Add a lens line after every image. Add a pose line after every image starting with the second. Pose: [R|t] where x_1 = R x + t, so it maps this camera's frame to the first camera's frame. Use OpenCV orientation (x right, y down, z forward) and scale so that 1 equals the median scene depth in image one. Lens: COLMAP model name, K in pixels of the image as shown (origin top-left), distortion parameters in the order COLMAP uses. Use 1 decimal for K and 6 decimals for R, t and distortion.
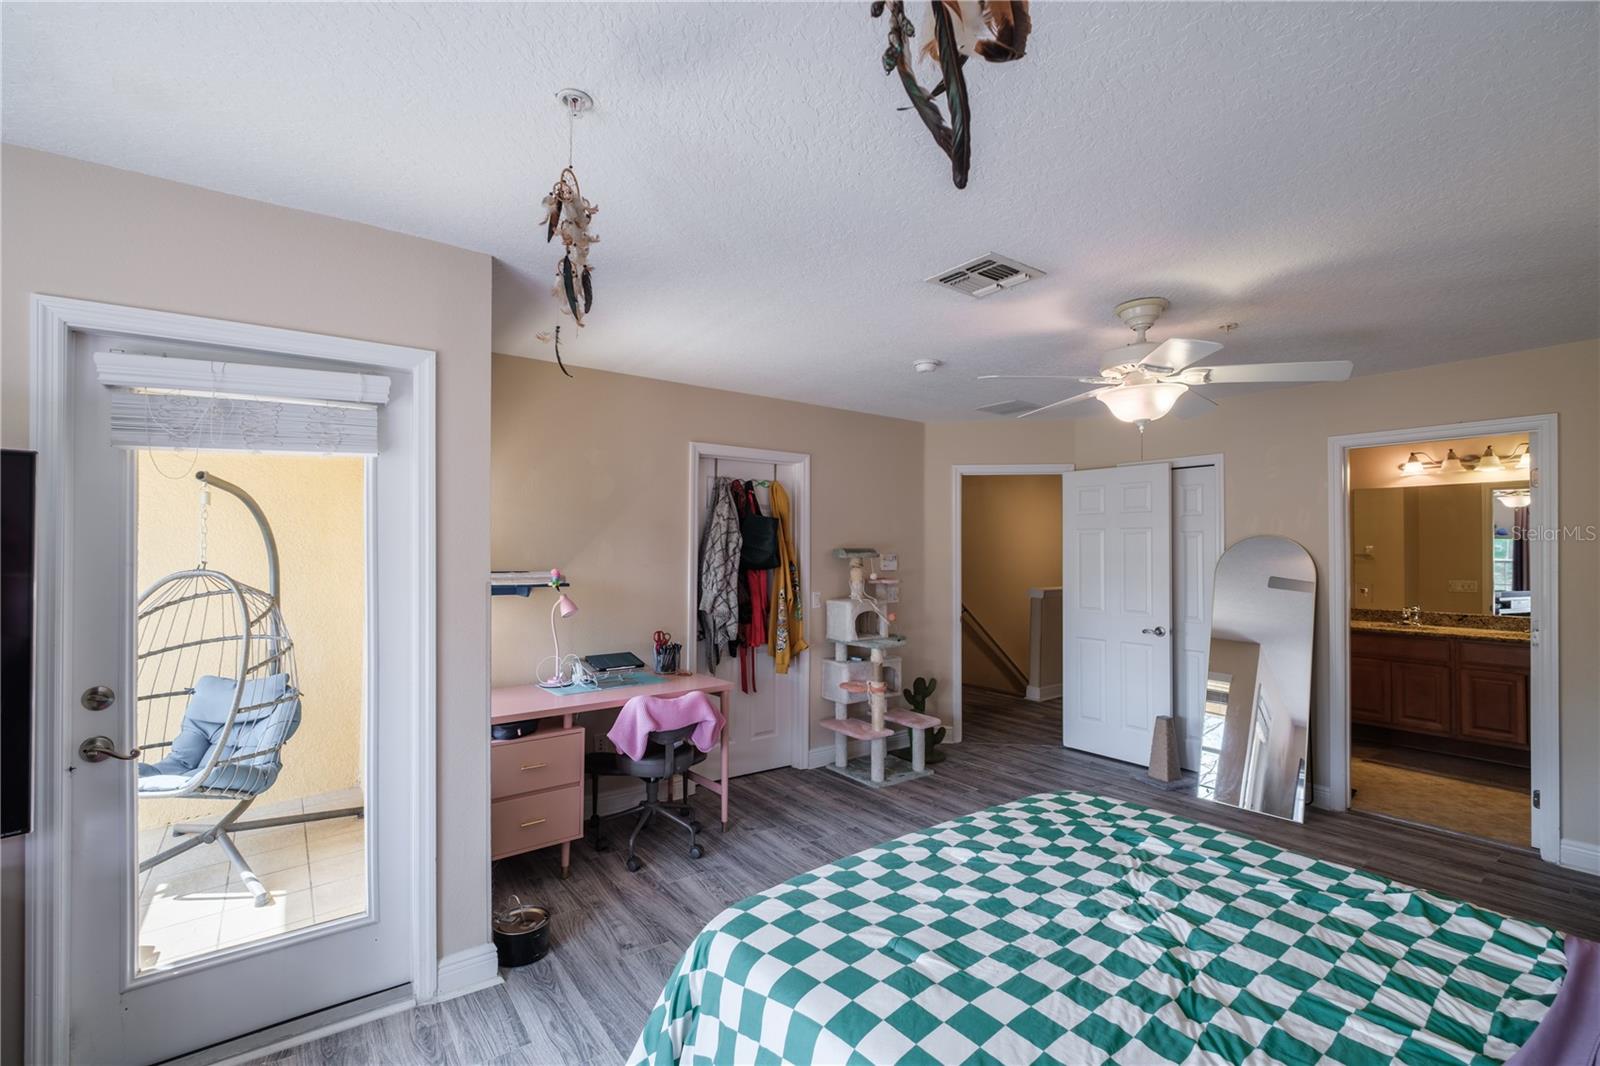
lens RADIAL K [[697.6, 0, 786.4], [0, 697.6, 538.9], [0, 0, 1]] dist [-0.006918, -0.001912]
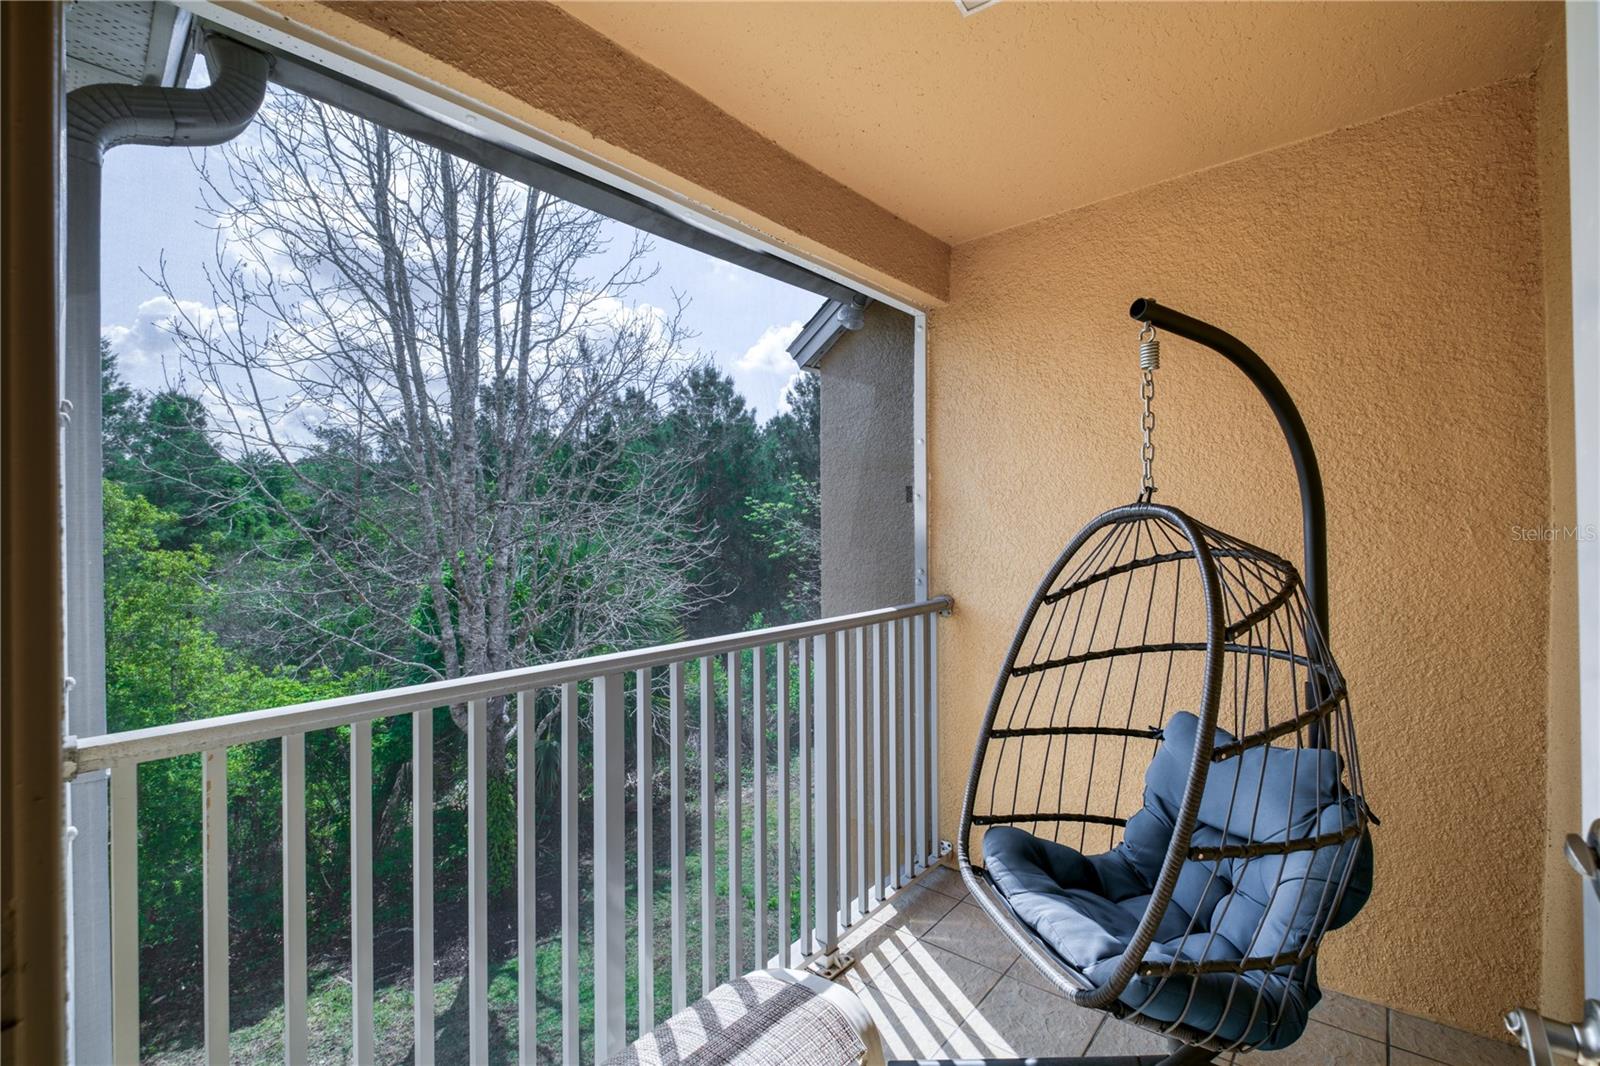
lens RADIAL K [[697.6, 0, 797.8], [0, 697.6, 527.0], [0, 0, 1]] dist [-0.006918, -0.001912]
pose [[0.242934, -0.005360, -0.970028, -0.420938], [0.021413, 0.999771, -0.000161, 0.054172], [0.969806, -0.020732, 0.242993, 0.630837]]
